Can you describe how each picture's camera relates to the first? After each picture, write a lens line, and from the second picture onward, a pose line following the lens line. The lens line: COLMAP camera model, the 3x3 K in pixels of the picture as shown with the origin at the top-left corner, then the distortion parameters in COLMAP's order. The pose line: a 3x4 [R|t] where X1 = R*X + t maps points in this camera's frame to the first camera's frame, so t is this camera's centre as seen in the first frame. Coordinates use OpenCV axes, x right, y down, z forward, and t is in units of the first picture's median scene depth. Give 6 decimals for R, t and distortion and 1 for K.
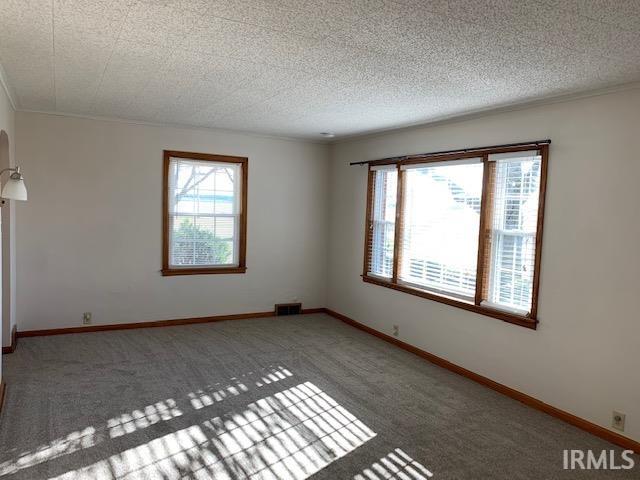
lens RADIAL K [[488.5, 0, 310.5], [0, 488.5, 240.7], [0, 0, 1]] dist [0.076148, -0.140880]
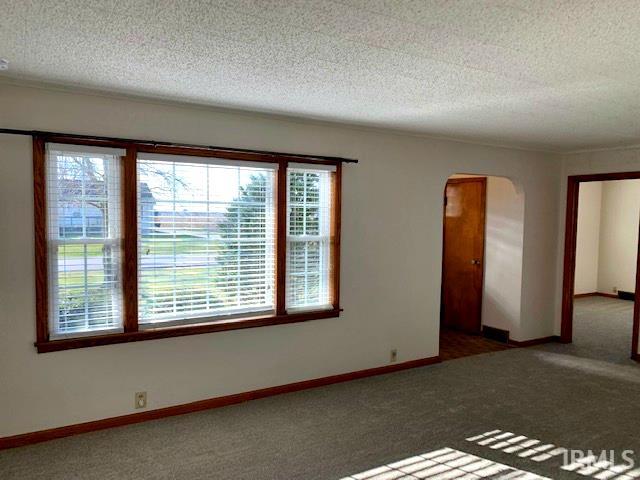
lens RADIAL K [[477.3, 0, 319.9], [0, 477.3, 255.4], [0, 0, 1]] dist [0.062448, -0.125337]
pose [[-0.050092, -0.132059, 0.989975, -0.689276], [0.057224, 0.989212, 0.134853, -0.129634], [-0.997104, 0.063406, -0.041994, 1.125781]]
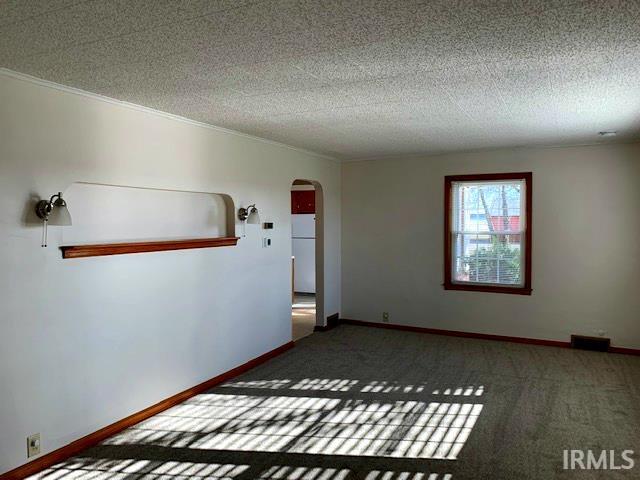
lens RADIAL K [[490.8, 0, 320.0], [0, 490.8, 240.0], [0, 0, 1]] dist [0.064742, -0.058041]
pose [[0.580690, -0.005368, -0.814107, 0.666371], [-0.040181, 0.998571, -0.035245, 0.019006], [0.813133, 0.053178, 0.579644, 0.194200]]
